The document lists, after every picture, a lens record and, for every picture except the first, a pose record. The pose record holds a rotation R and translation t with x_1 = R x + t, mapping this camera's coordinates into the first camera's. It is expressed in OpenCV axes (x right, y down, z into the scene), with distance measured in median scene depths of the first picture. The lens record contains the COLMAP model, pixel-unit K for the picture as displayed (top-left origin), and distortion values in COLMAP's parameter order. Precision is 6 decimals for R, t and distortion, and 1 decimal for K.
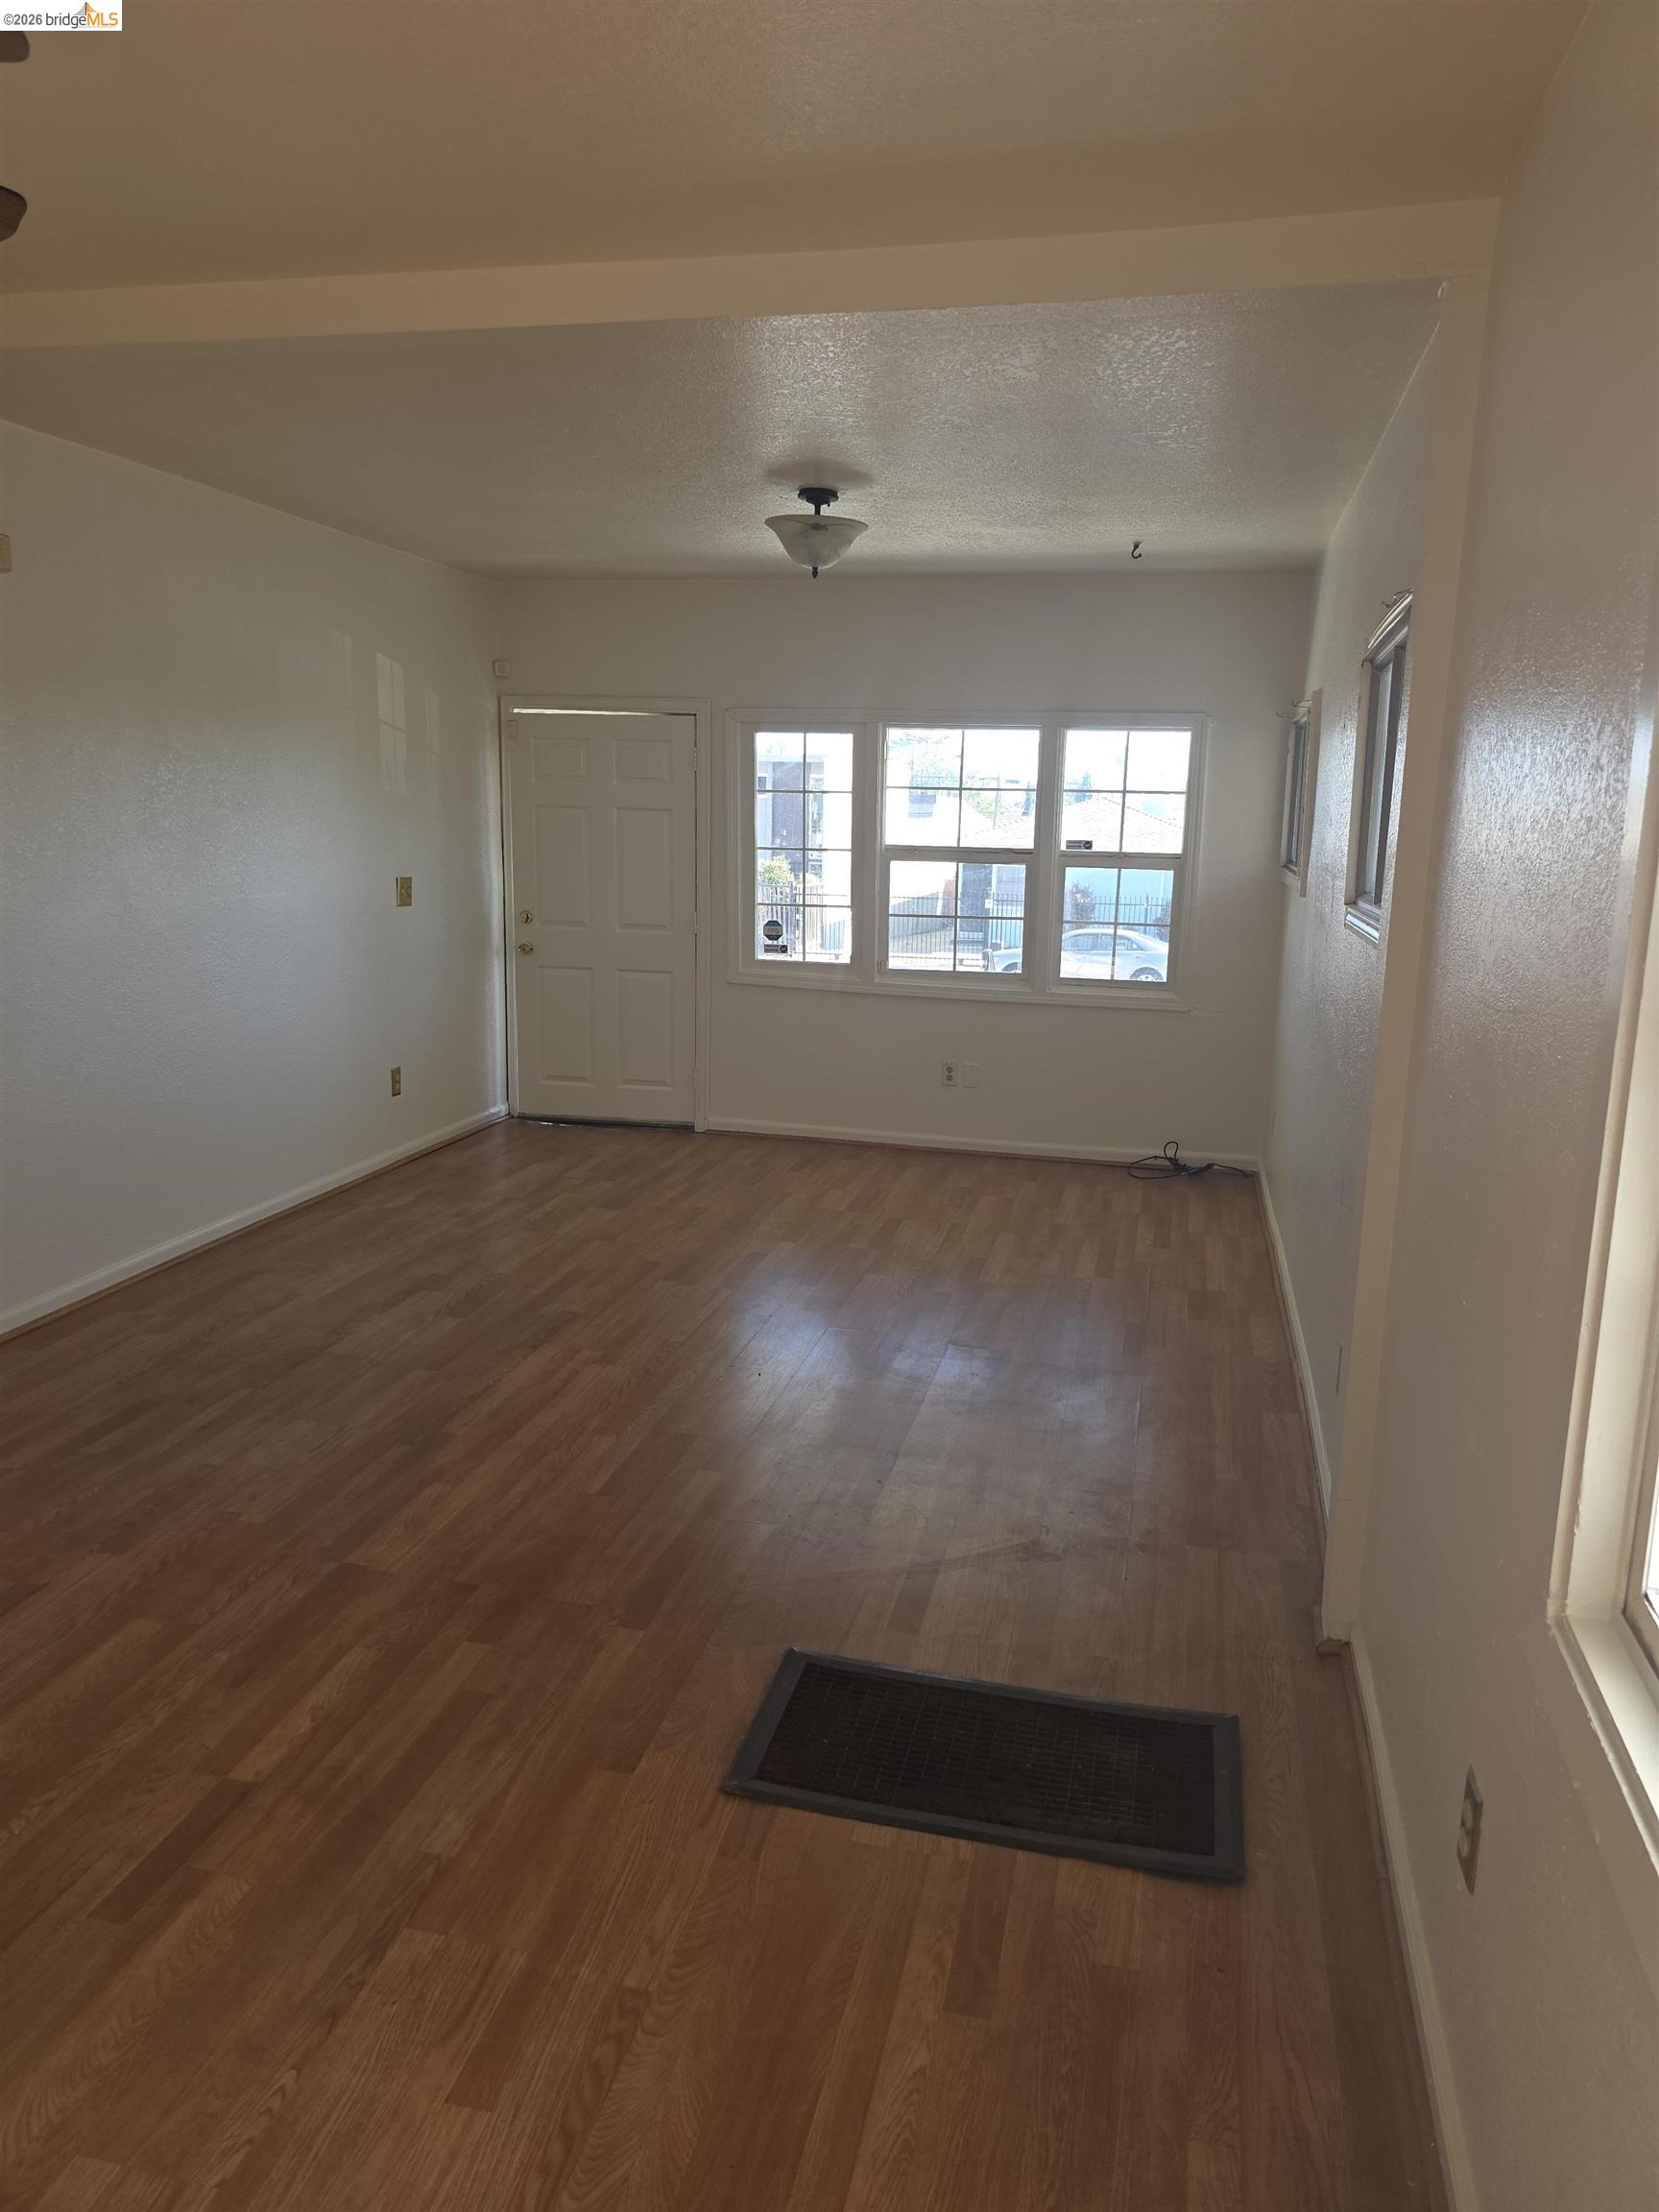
lens RADIAL K [[1488.9, 0, 863.2], [0, 1488.9, 1115.1], [0, 0, 1]] dist [0.066954, -0.062975]
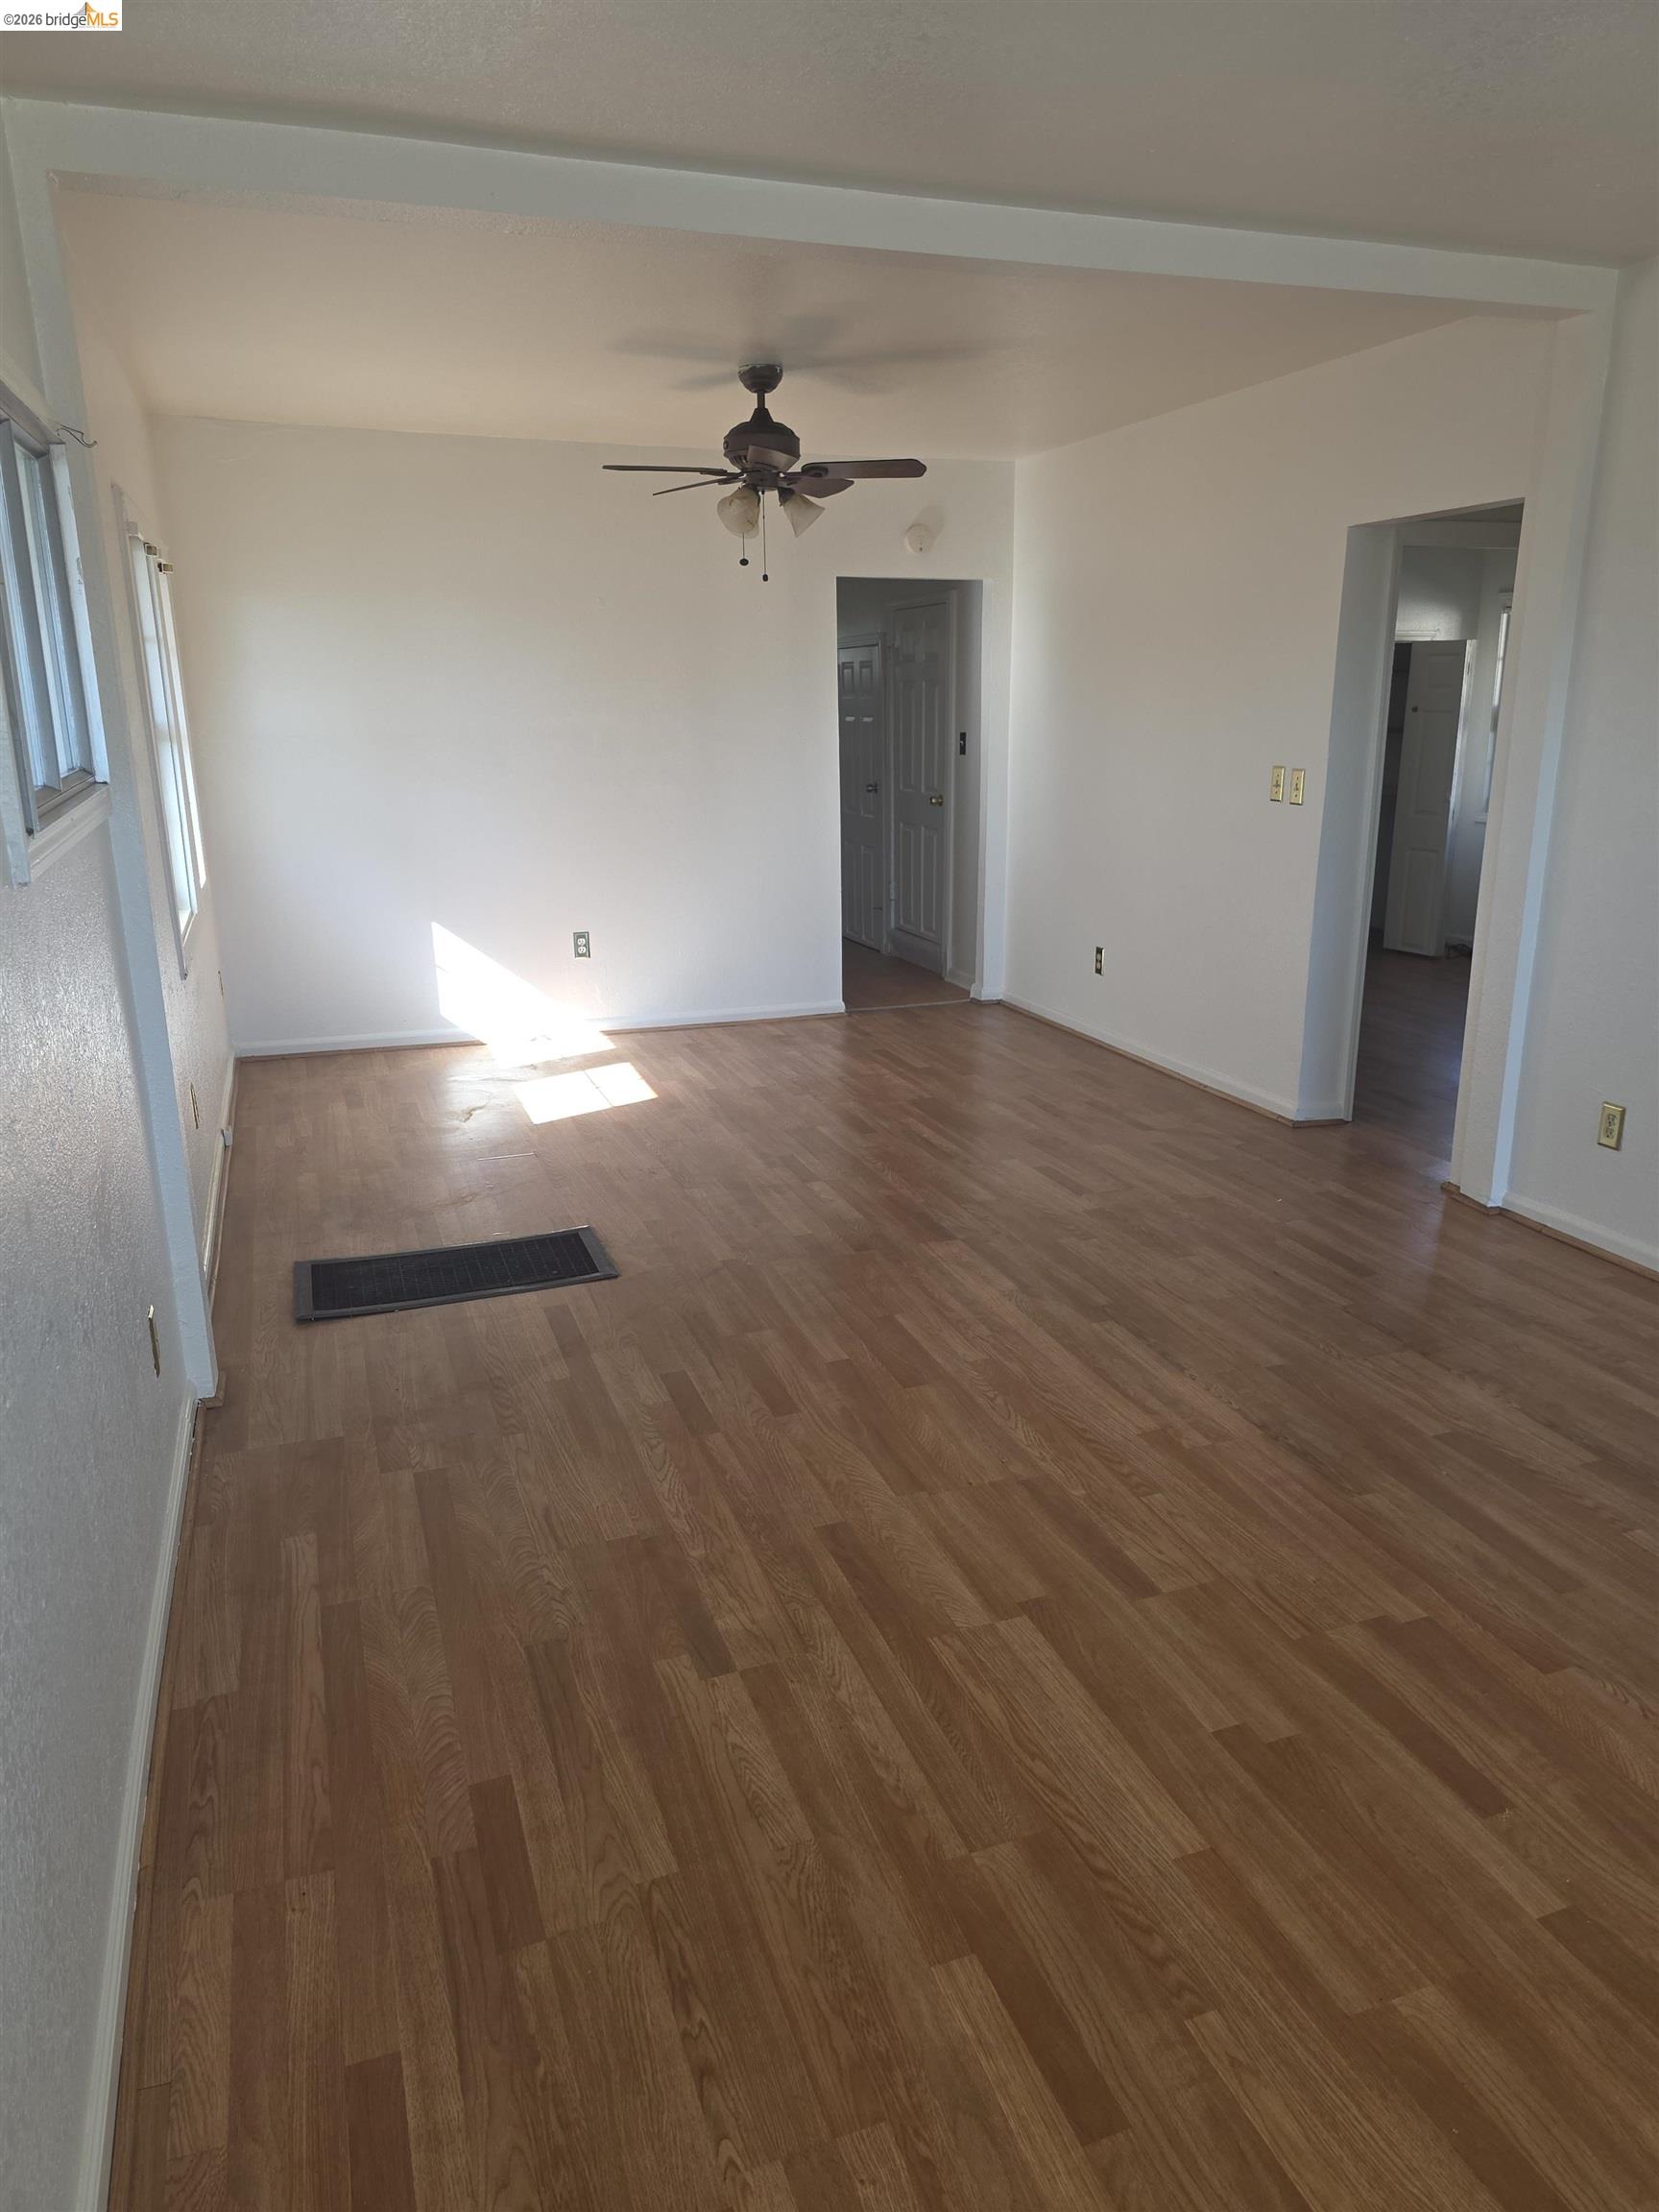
lens RADIAL K [[1488.9, 0, 863.2], [0, 1488.9, 1115.1], [0, 0, 1]] dist [0.066954, -0.062975]
pose [[-0.838205, 0.135394, -0.528281, 0.362443], [-0.123166, 0.896665, 0.425231, -0.313135], [0.531265, 0.421497, -0.734913, 1.558263]]
